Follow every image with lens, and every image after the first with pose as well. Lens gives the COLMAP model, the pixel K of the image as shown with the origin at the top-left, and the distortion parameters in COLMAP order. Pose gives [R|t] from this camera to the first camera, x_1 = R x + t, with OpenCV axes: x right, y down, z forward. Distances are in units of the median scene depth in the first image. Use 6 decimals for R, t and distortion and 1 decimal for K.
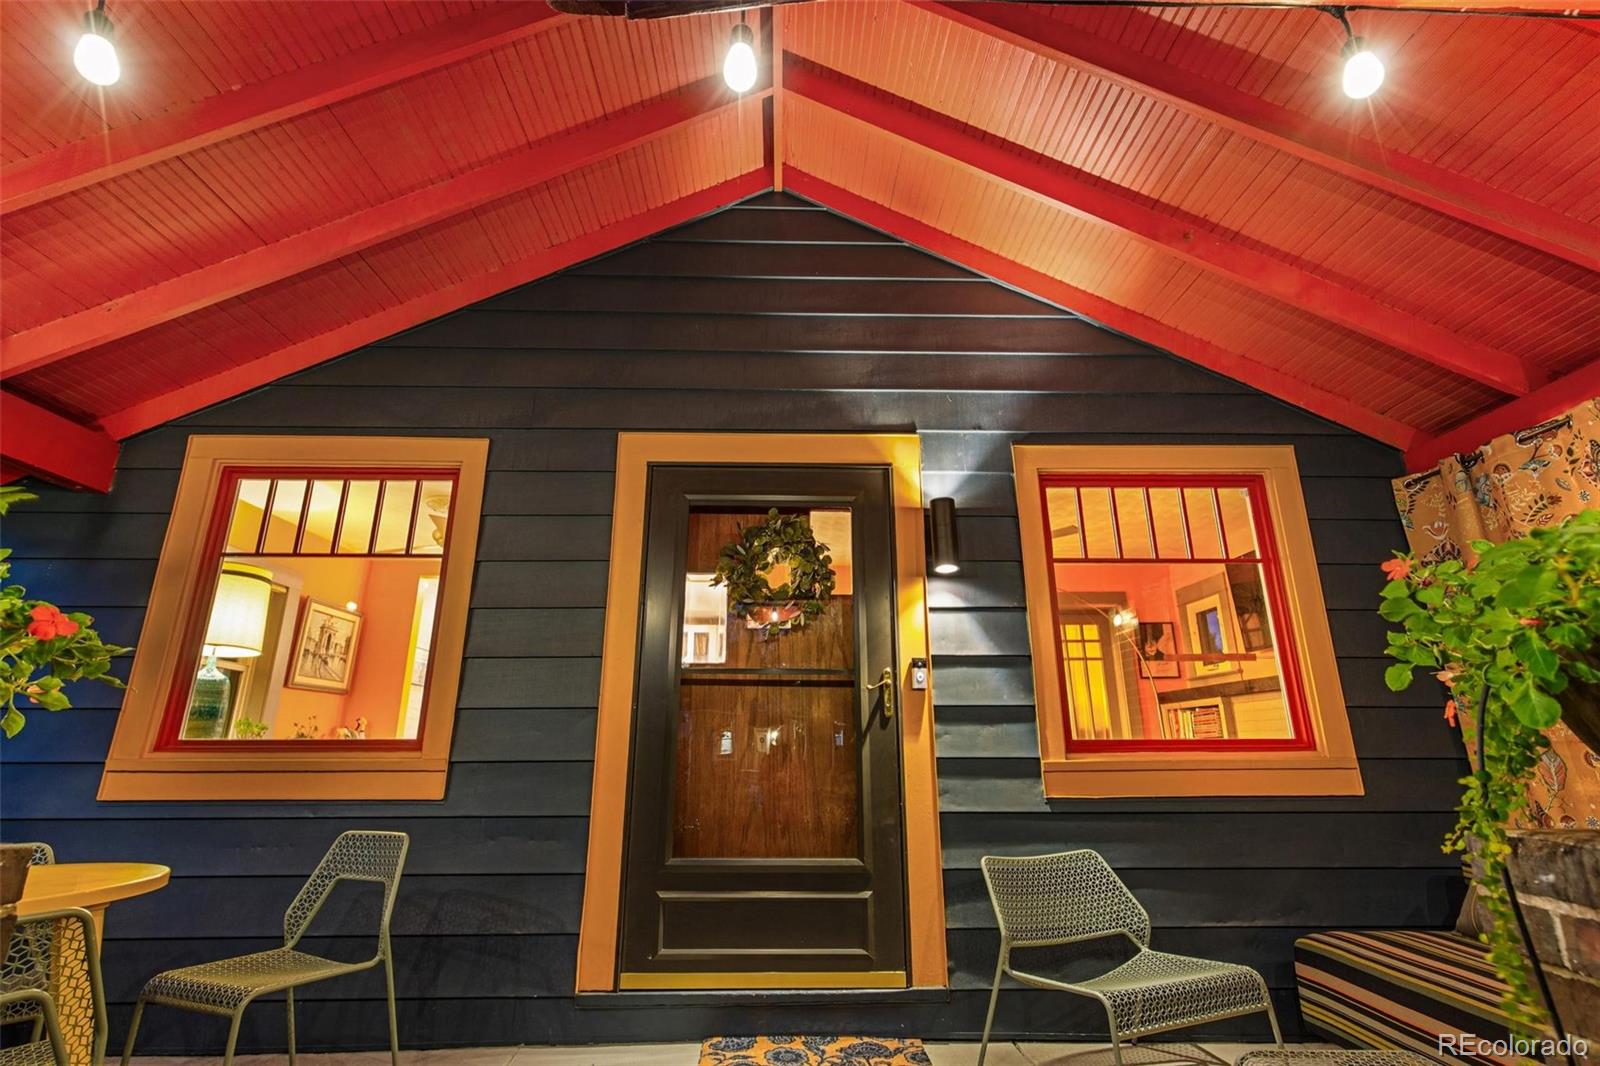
lens RADIAL K [[743.6, 0, 813.1], [0, 743.6, 535.4], [0, 0, 1]] dist [-0.001226, -0.001039]
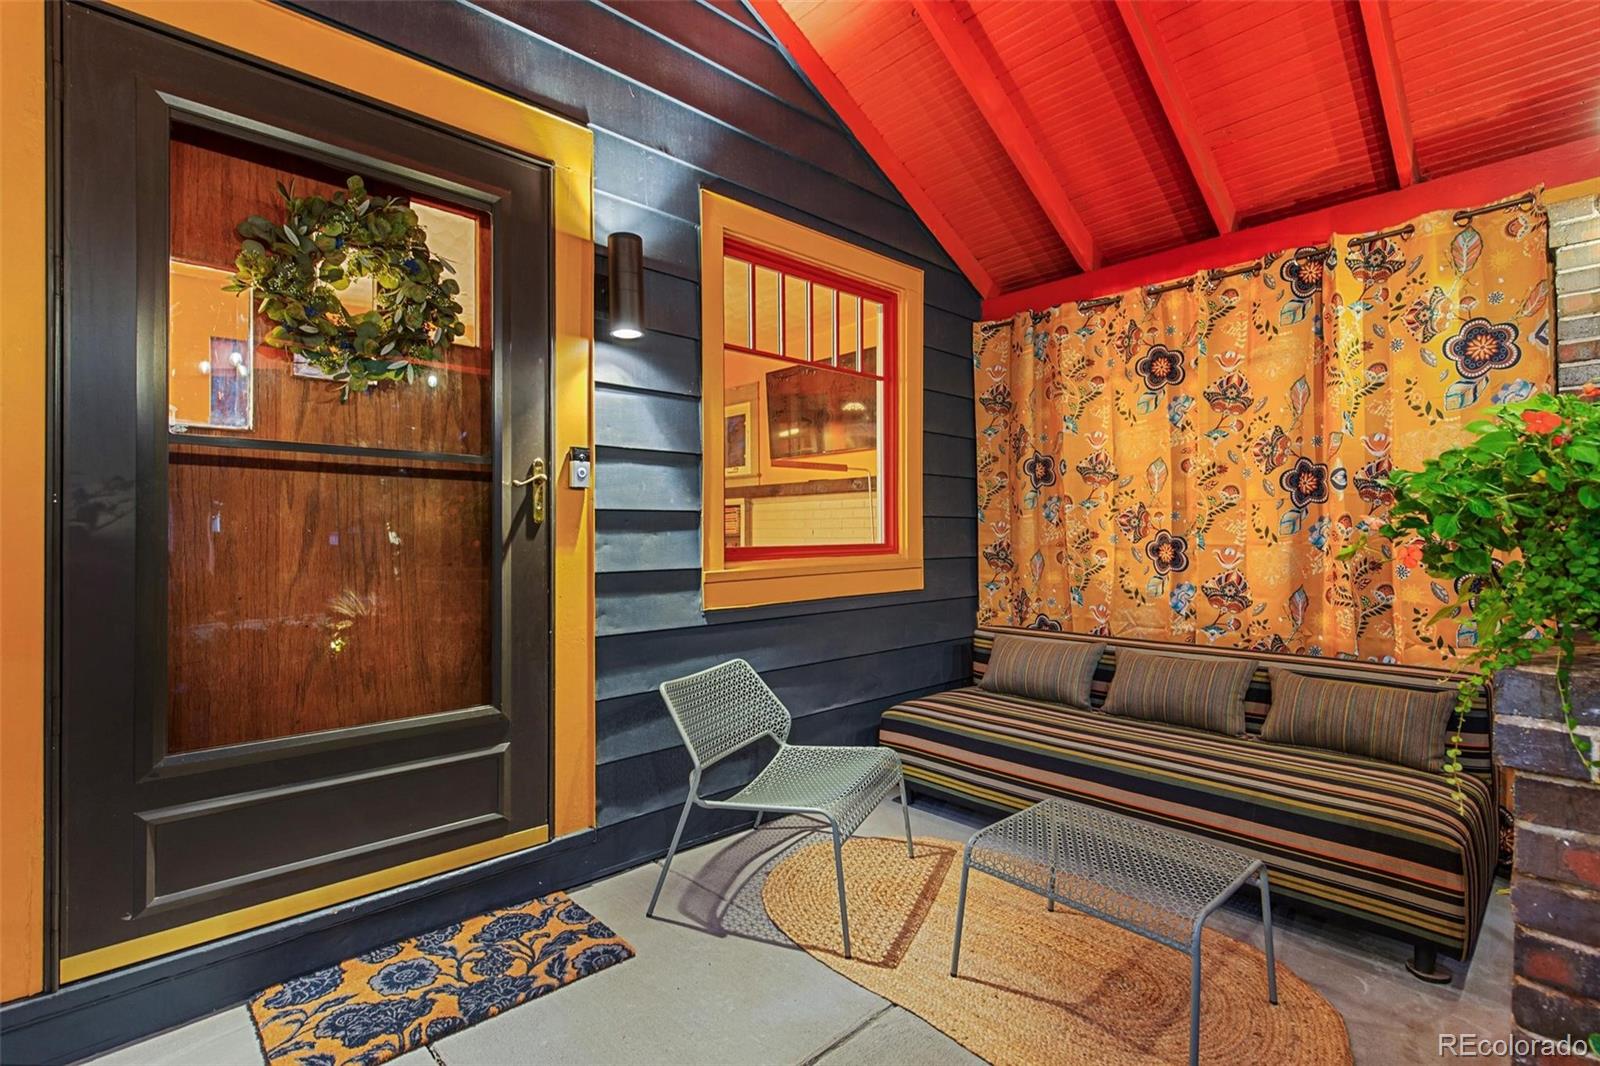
lens RADIAL K [[743.6, 0, 813.1], [0, 743.6, 535.4], [0, 0, 1]] dist [-0.001226, -0.001039]
pose [[0.748265, -0.004332, 0.663386, -0.180975], [-0.179673, 0.961281, 0.208939, 0.050701], [-0.638606, -0.275534, 0.718515, 0.281693]]
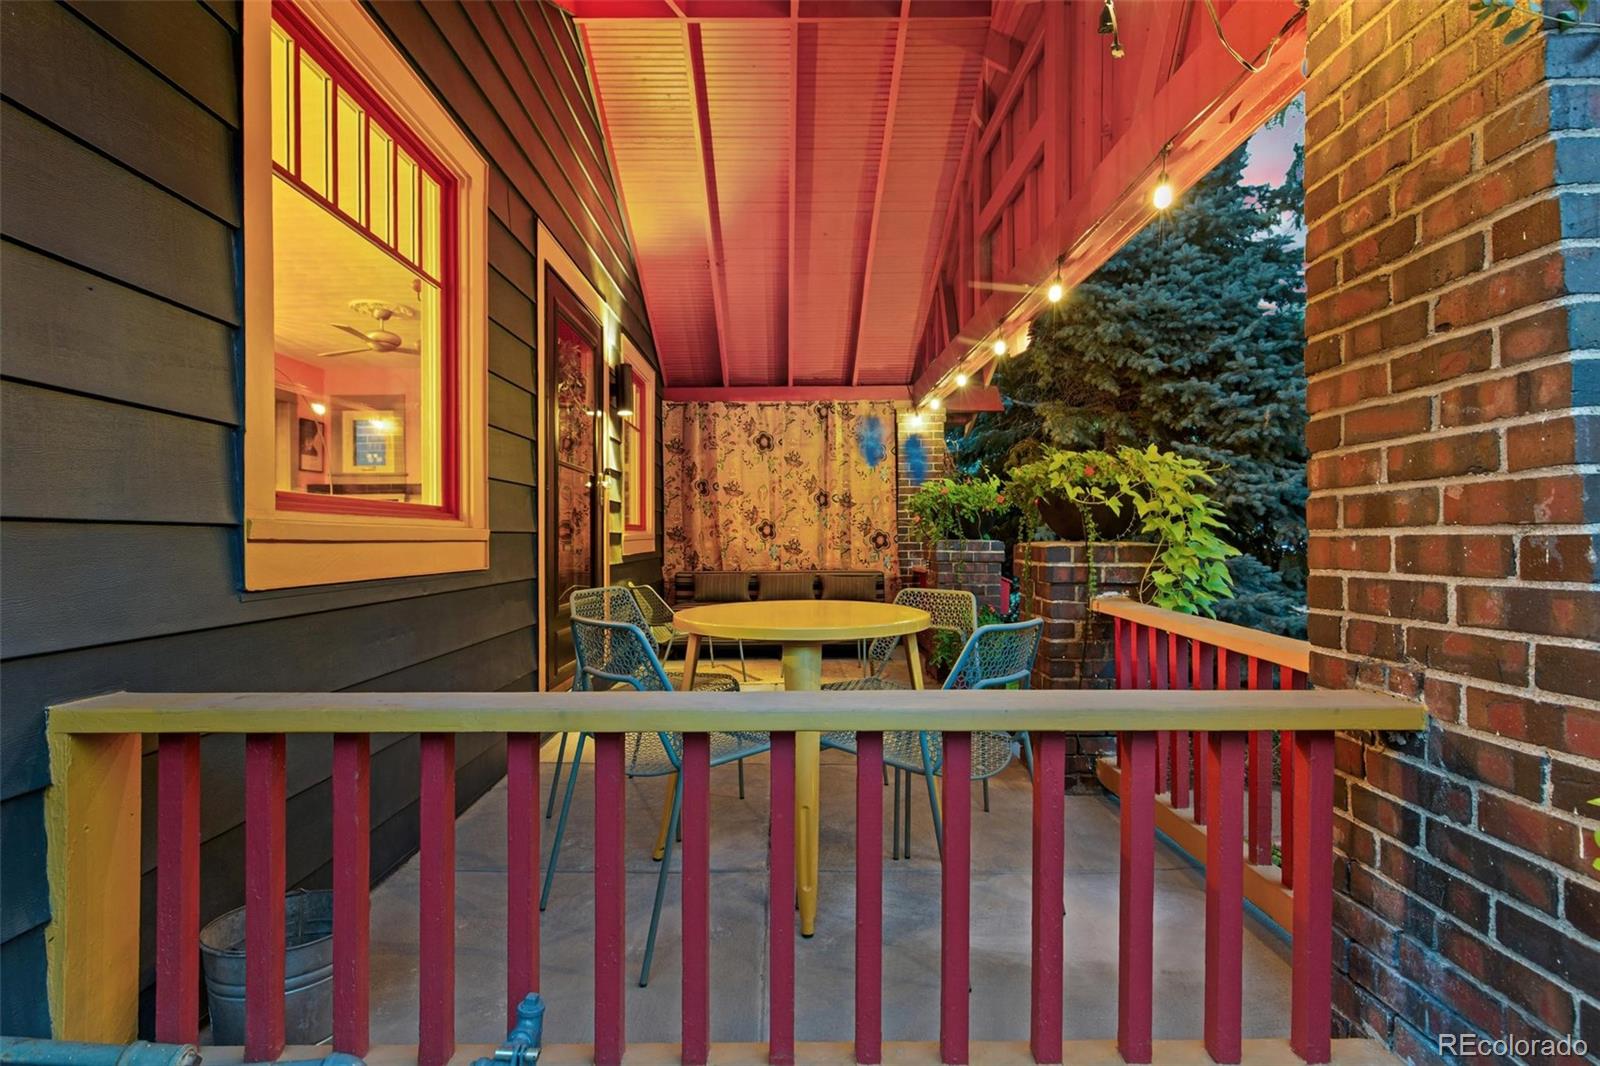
lens RADIAL K [[768.6, 0, 798.1], [0, 768.6, 552.8], [0, 0, 1]] dist [0.000203, -0.000086]
pose [[0.020026, -0.017887, 0.999639, -1.446082], [-0.268882, 0.962908, 0.022616, 0.196749], [-0.962965, -0.269238, 0.014473, 0.576757]]
